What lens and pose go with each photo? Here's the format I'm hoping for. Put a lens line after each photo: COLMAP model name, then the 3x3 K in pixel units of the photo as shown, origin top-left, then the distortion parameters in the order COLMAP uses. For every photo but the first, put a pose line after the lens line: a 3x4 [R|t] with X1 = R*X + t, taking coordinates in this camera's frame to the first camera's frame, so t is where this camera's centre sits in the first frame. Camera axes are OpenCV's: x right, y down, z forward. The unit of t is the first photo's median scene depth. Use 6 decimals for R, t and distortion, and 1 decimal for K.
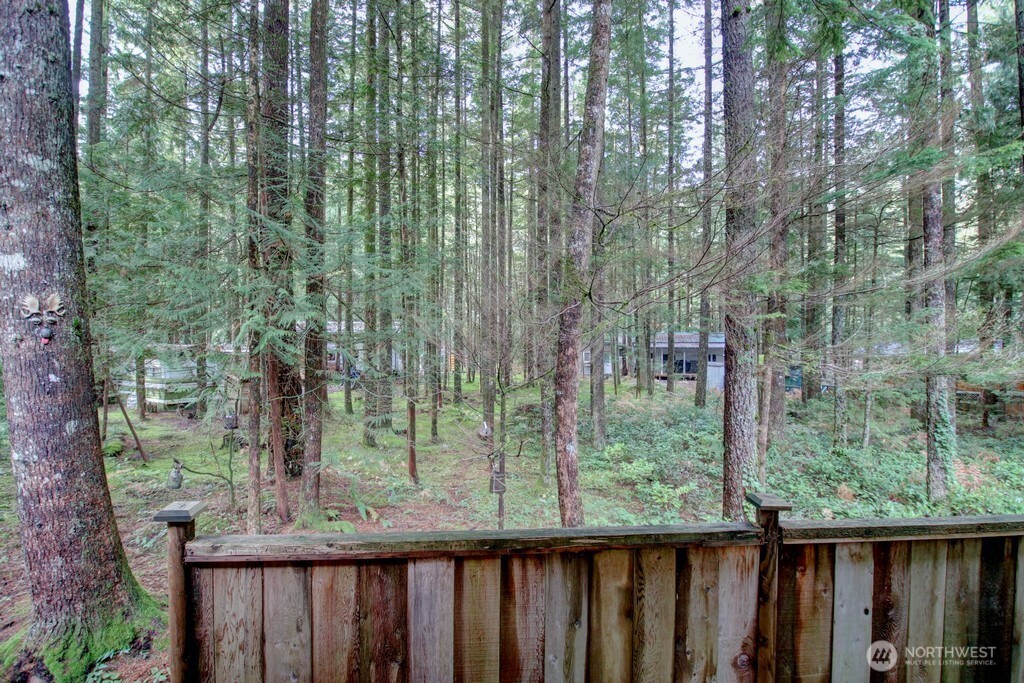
lens RADIAL K [[478.1, 0, 512.9], [0, 478.1, 345.9], [0, 0, 1]] dist [0.019326, -0.028411]
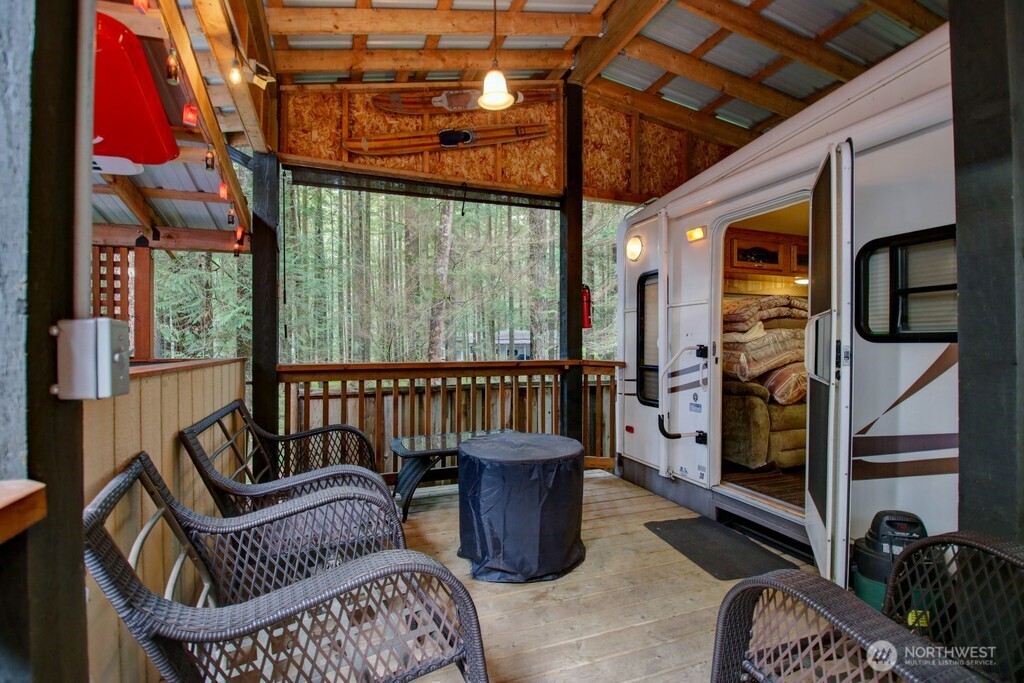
lens RADIAL K [[478.1, 0, 512.9], [0, 478.1, 345.9], [0, 0, 1]] dist [0.019326, -0.028411]
pose [[0.954192, -0.011634, 0.298967, -0.036991], [0.013599, 0.999897, -0.004492, 0.021947], [-0.298884, 0.008352, 0.954253, -0.201358]]
